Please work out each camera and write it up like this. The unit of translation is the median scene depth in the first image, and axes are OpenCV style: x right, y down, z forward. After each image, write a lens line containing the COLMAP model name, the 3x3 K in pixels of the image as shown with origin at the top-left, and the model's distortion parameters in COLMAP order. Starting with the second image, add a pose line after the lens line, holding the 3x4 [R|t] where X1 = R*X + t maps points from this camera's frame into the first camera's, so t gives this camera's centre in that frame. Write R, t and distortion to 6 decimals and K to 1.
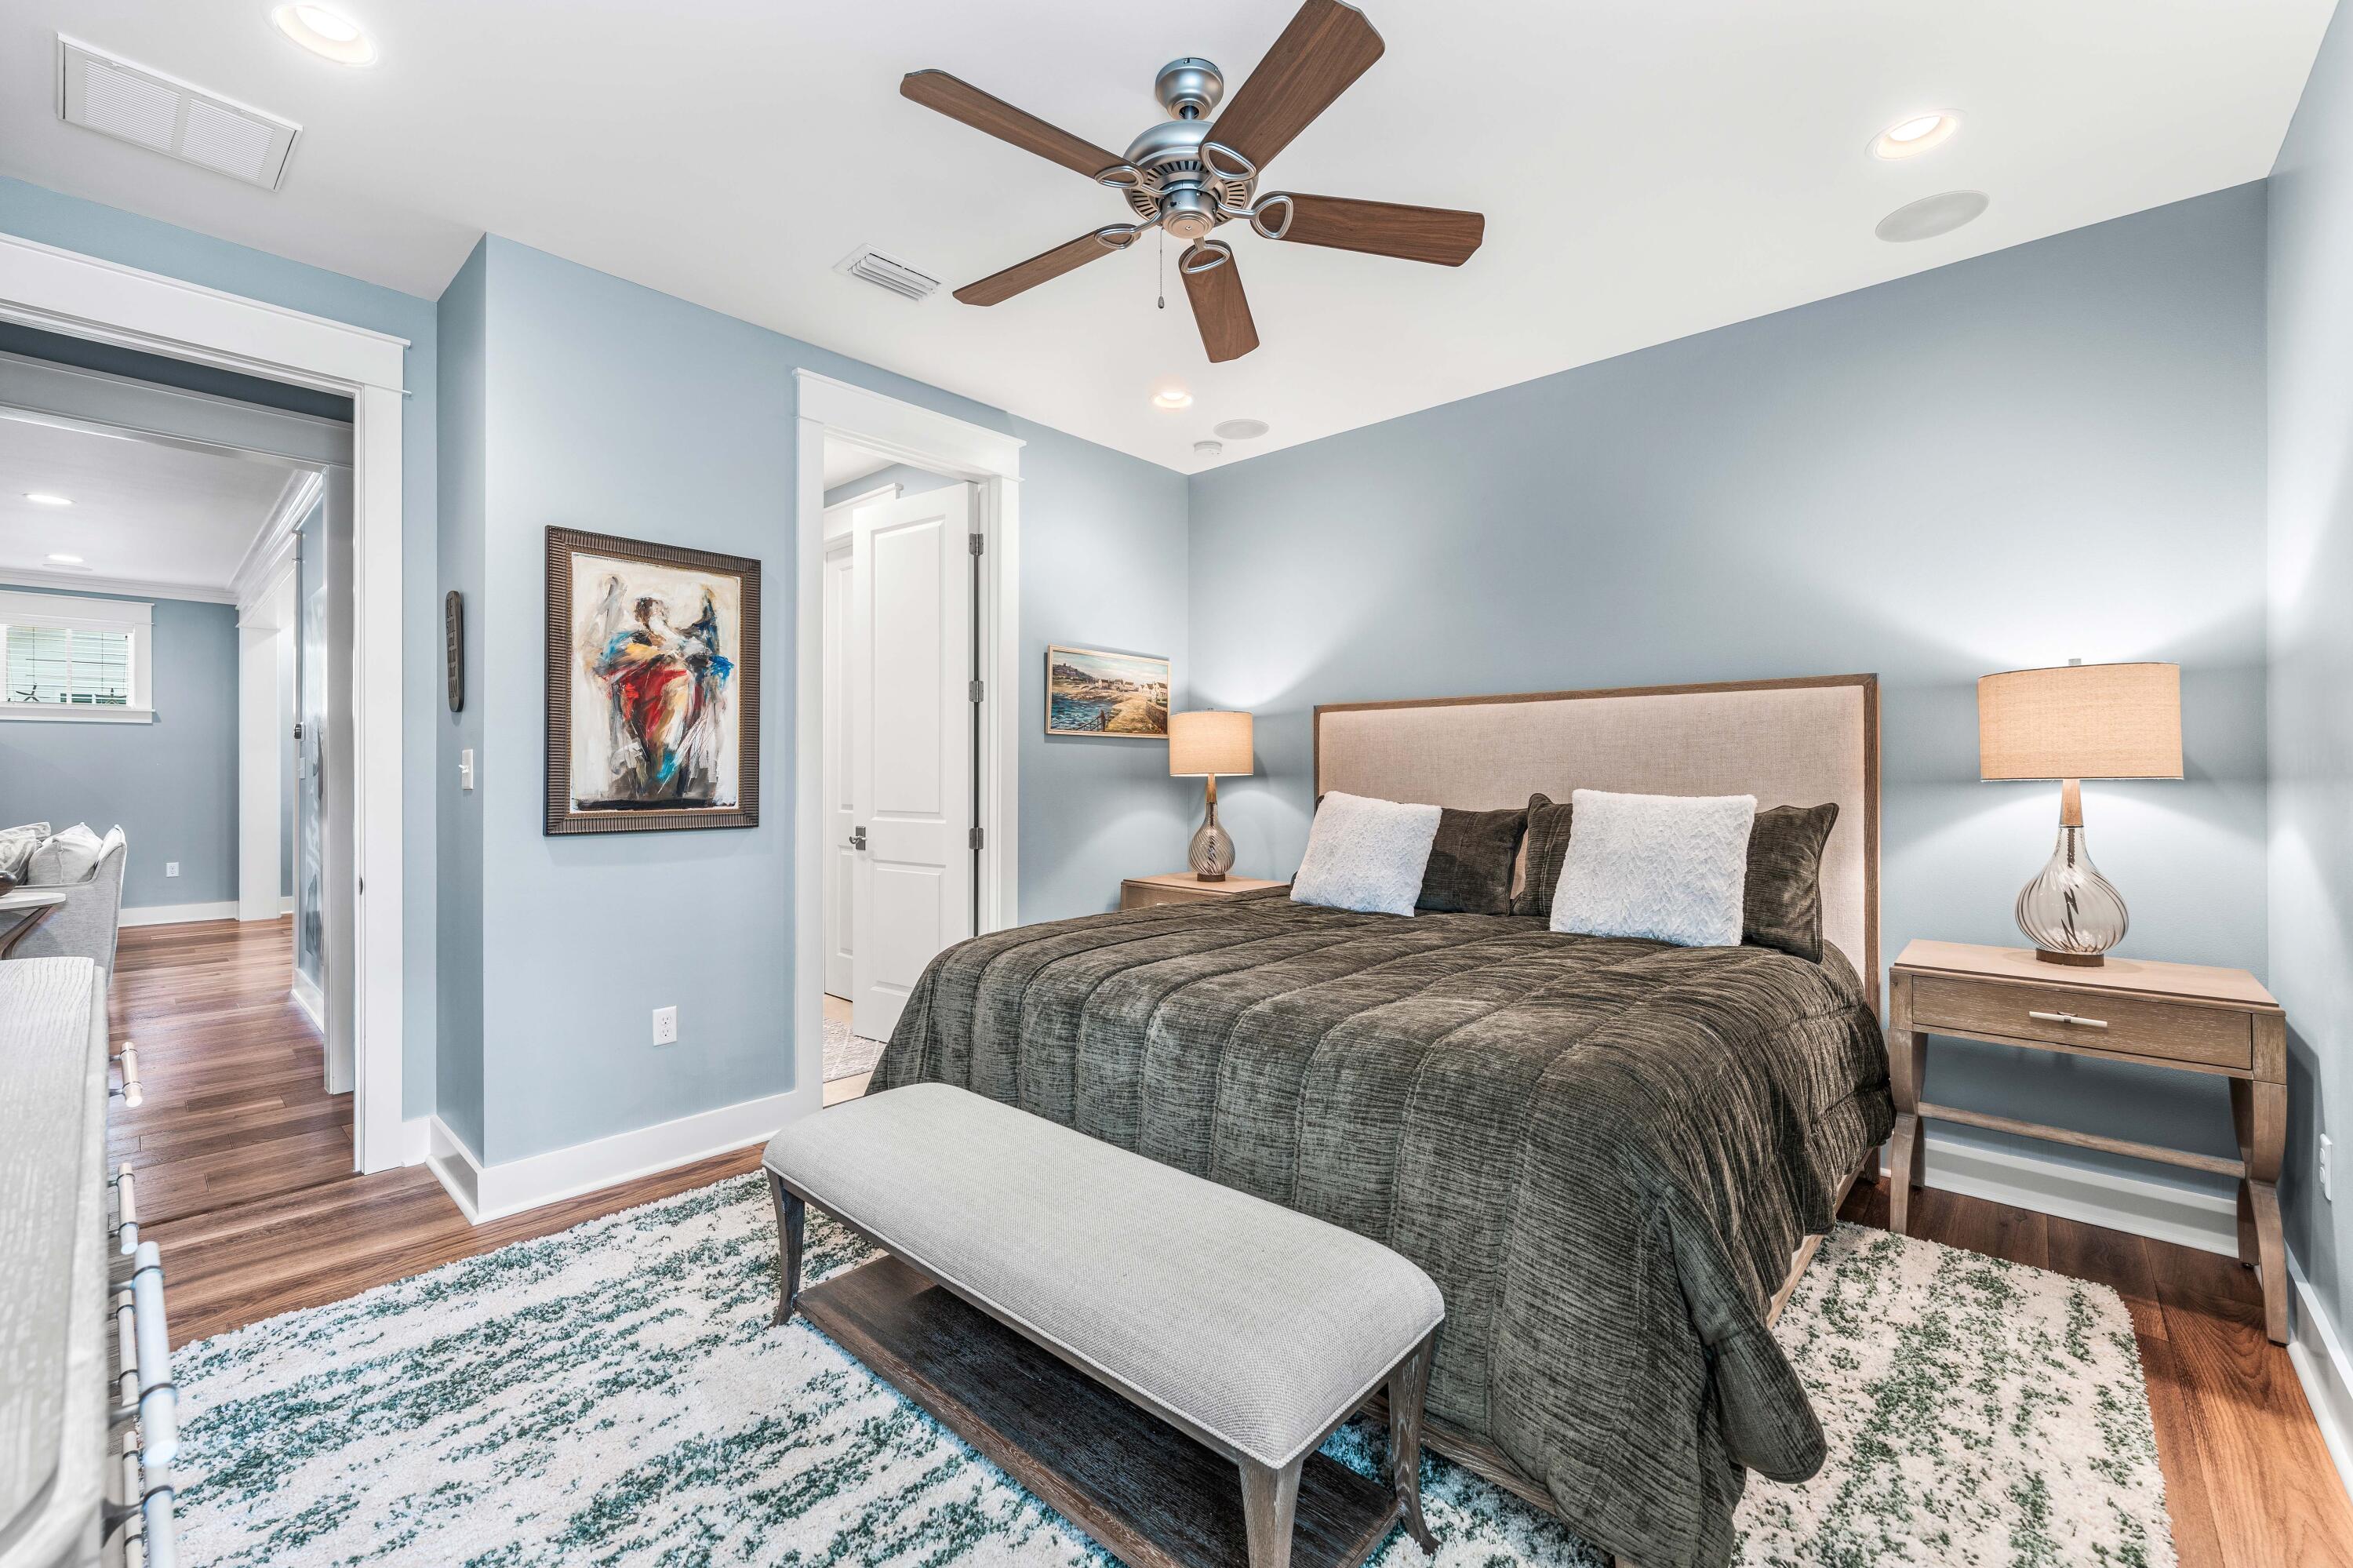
lens RADIAL K [[944.8, 0, 1178.2], [0, 944.8, 778.6], [0, 0, 1]] dist [-0.002813, -0.000108]
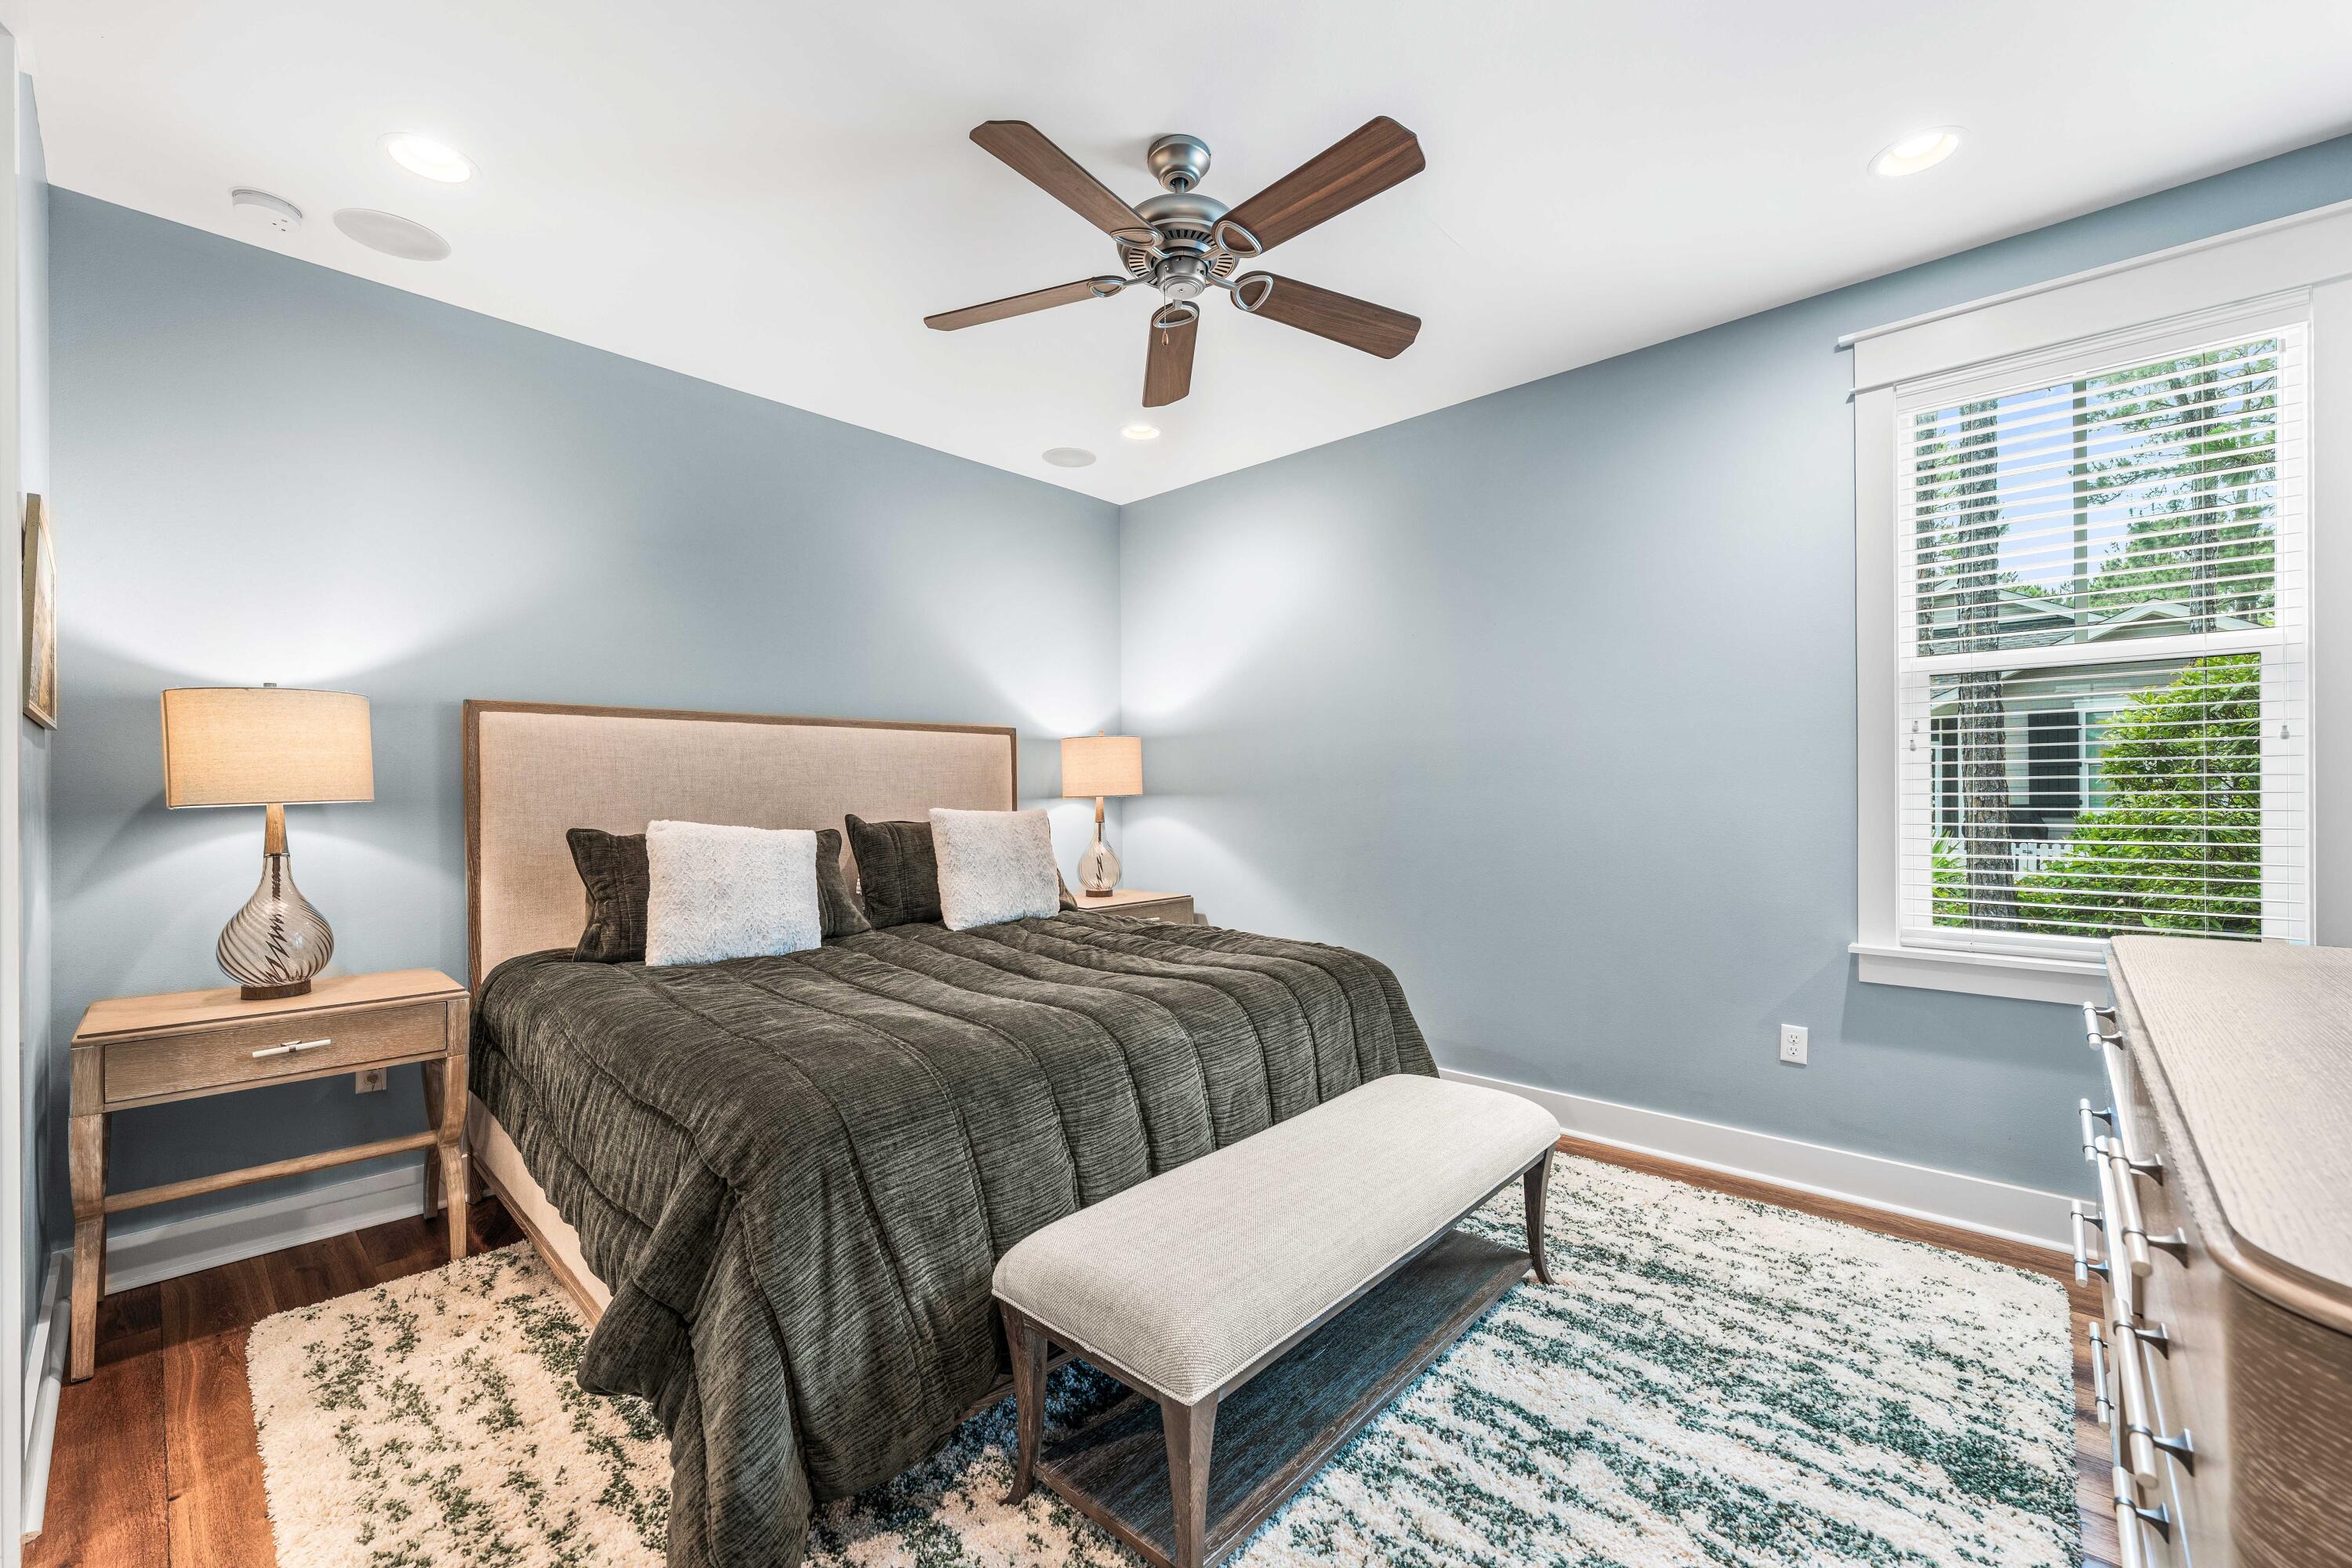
lens RADIAL K [[944.3, 0, 1181.8], [0, 944.3, 786.1], [0, 0, 1]] dist [-0.002813, -0.000108]
pose [[0.019304, 0.007318, 0.999787, -0.676592], [0.015786, 0.999846, -0.007623, -0.002129], [-0.999689, 0.015930, 0.019186, 0.617920]]
